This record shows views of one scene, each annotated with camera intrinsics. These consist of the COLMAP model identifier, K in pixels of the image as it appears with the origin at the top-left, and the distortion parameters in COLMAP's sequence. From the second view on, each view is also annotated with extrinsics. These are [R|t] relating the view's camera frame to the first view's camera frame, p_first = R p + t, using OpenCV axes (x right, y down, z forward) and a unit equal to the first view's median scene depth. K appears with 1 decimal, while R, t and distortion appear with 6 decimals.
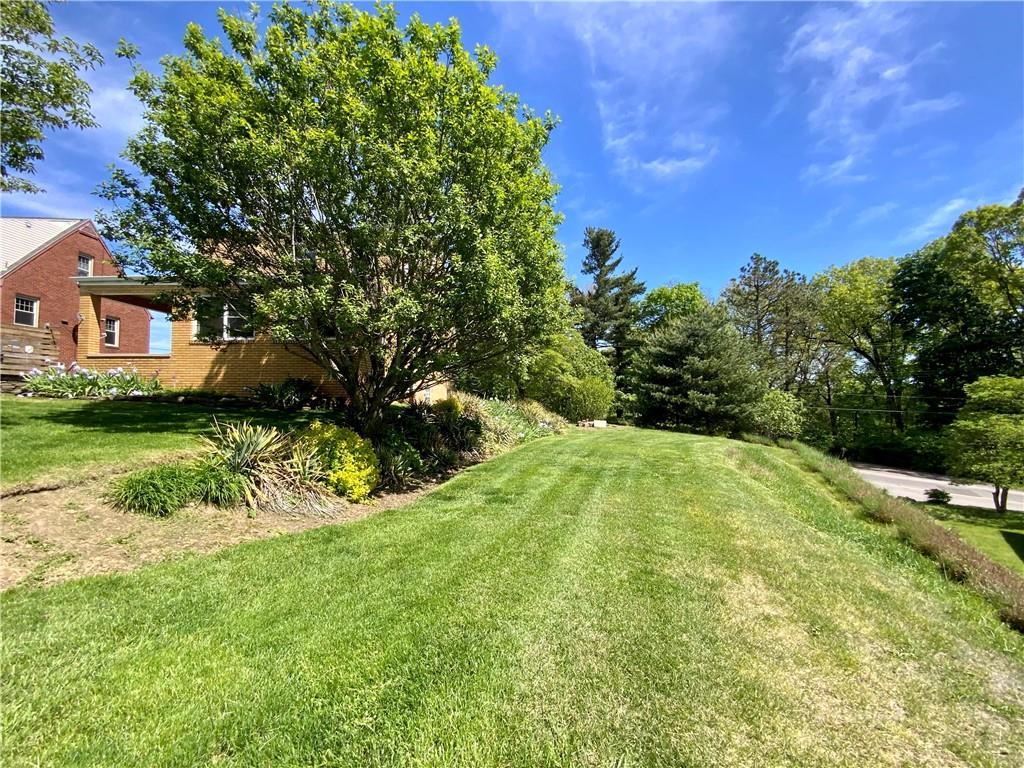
lens RADIAL K [[419.7, 0, 513.3], [0, 419.7, 383.6], [0, 0, 1]] dist [-0.023245, -0.002342]
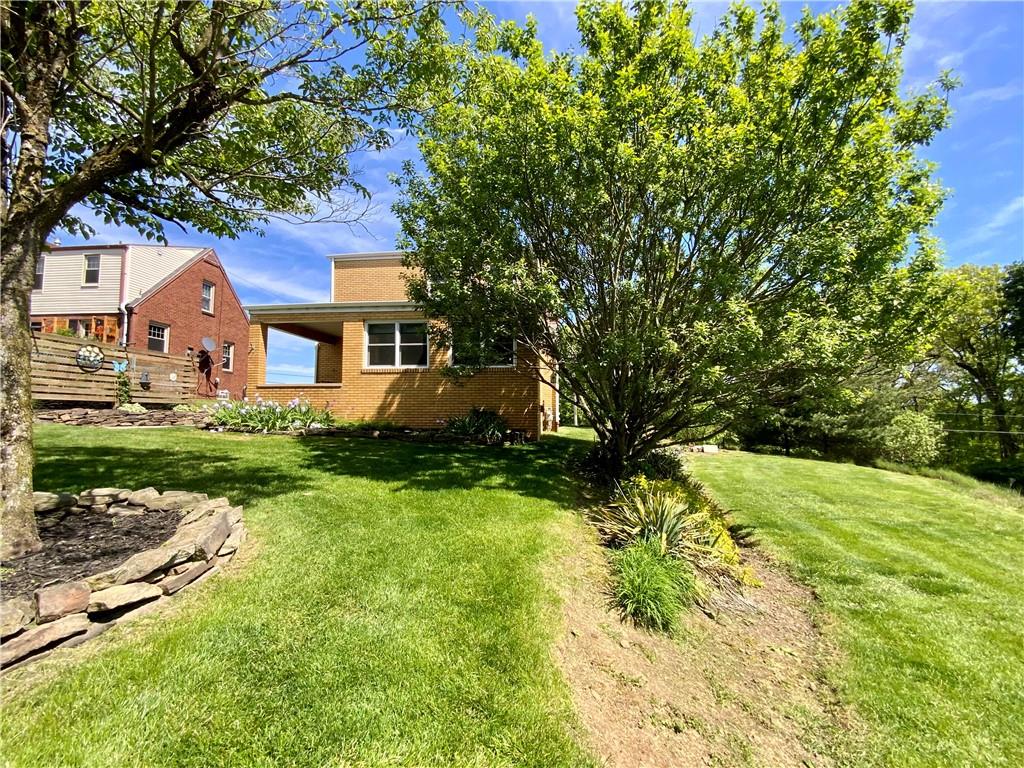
lens RADIAL K [[419.7, 0, 510.4], [0, 419.7, 384.5], [0, 0, 1]] dist [-0.023245, -0.002342]
pose [[0.996489, -0.006863, -0.083441, -0.205350], [0.003801, 0.999315, -0.036808, -0.018347], [0.083636, 0.036361, 0.995833, 0.038096]]
